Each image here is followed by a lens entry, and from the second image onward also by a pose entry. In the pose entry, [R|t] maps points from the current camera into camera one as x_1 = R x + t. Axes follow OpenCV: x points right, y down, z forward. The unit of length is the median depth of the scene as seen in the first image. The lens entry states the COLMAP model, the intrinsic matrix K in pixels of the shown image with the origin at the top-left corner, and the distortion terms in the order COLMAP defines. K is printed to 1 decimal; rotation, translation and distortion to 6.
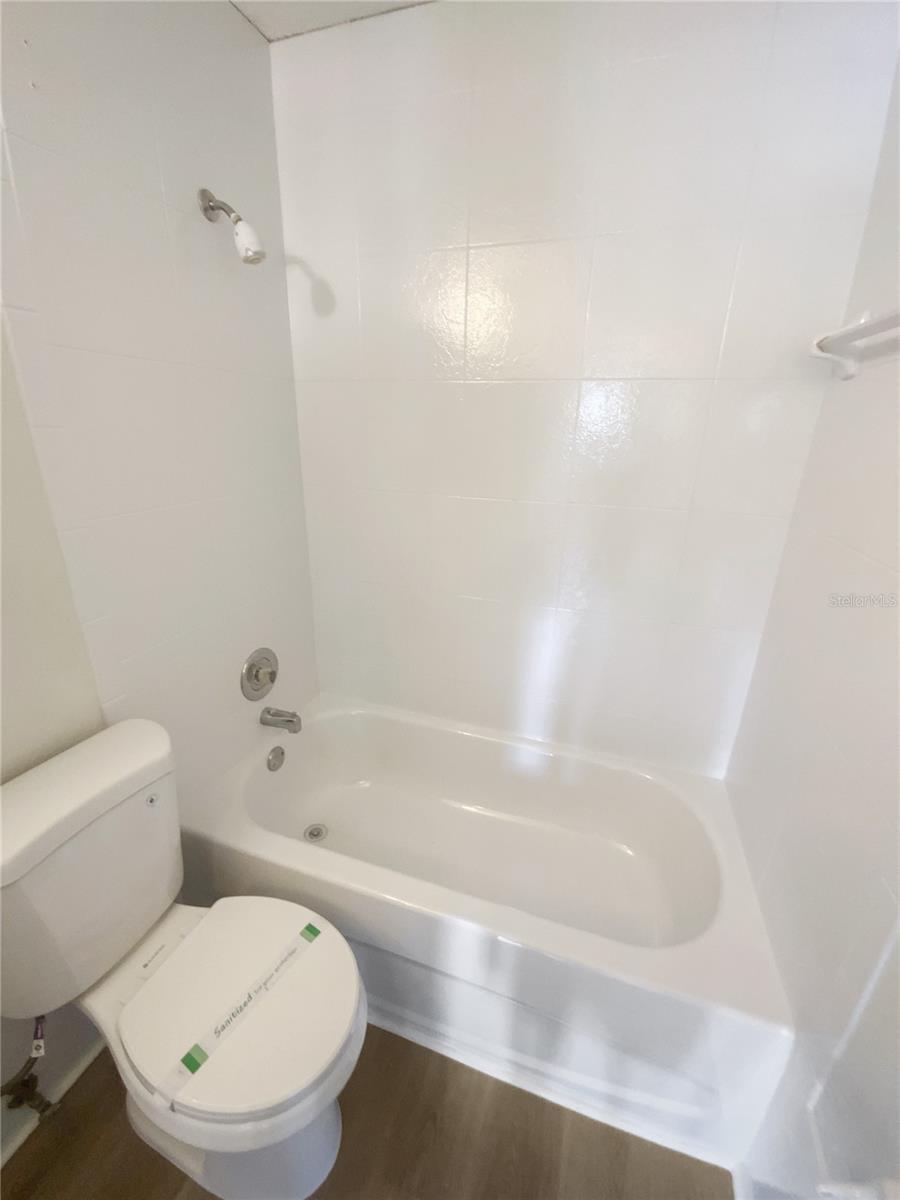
lens RADIAL K [[489.2, 0, 450.0], [0, 489.2, 600.0], [0, 0, 1]] dist [0.001482, -0.003177]
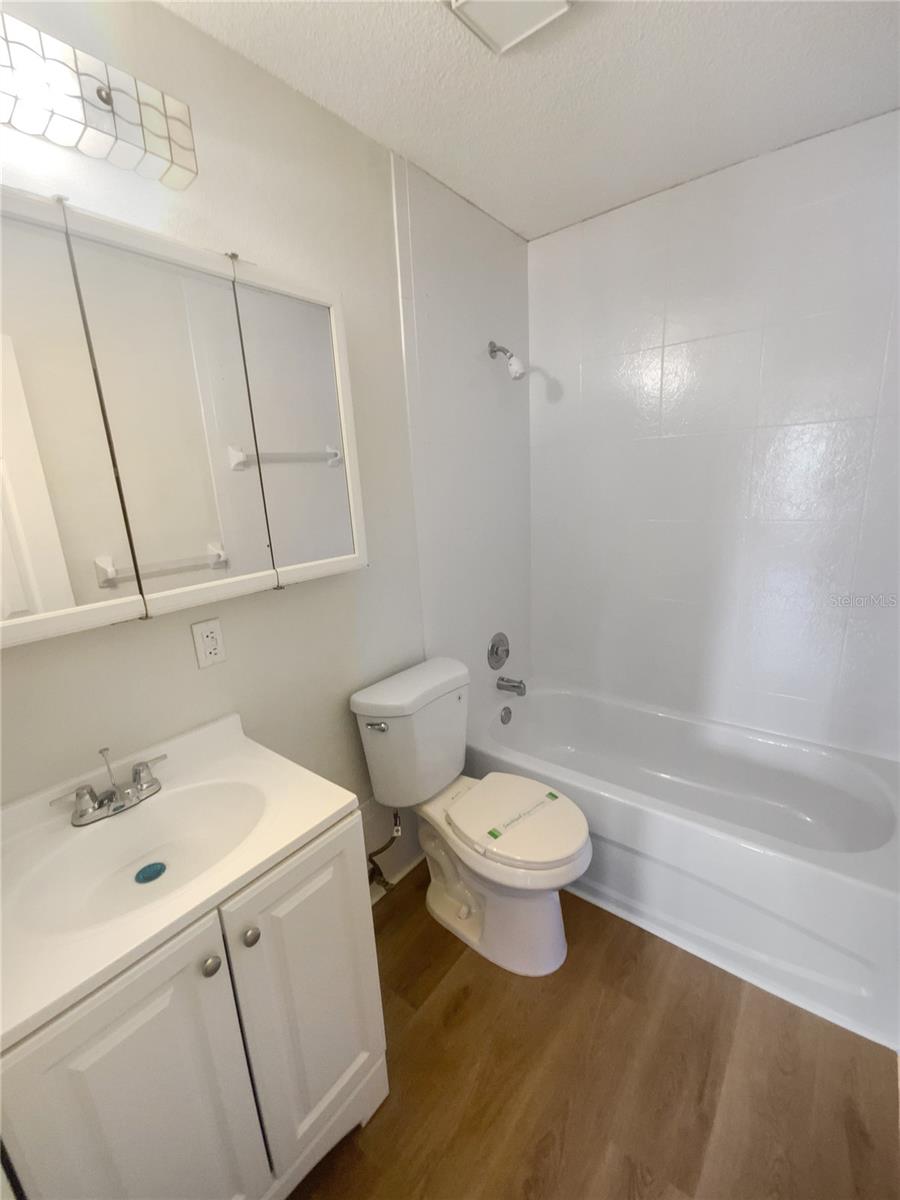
lens RADIAL K [[489.2, 0, 450.0], [0, 489.2, 600.0], [0, 0, 1]] dist [0.001482, -0.003177]
pose [[0.942250, 0.011909, -0.334698, -0.062084], [-0.045091, 0.994779, -0.091546, 0.171482], [0.331860, 0.101351, 0.937868, -0.463215]]
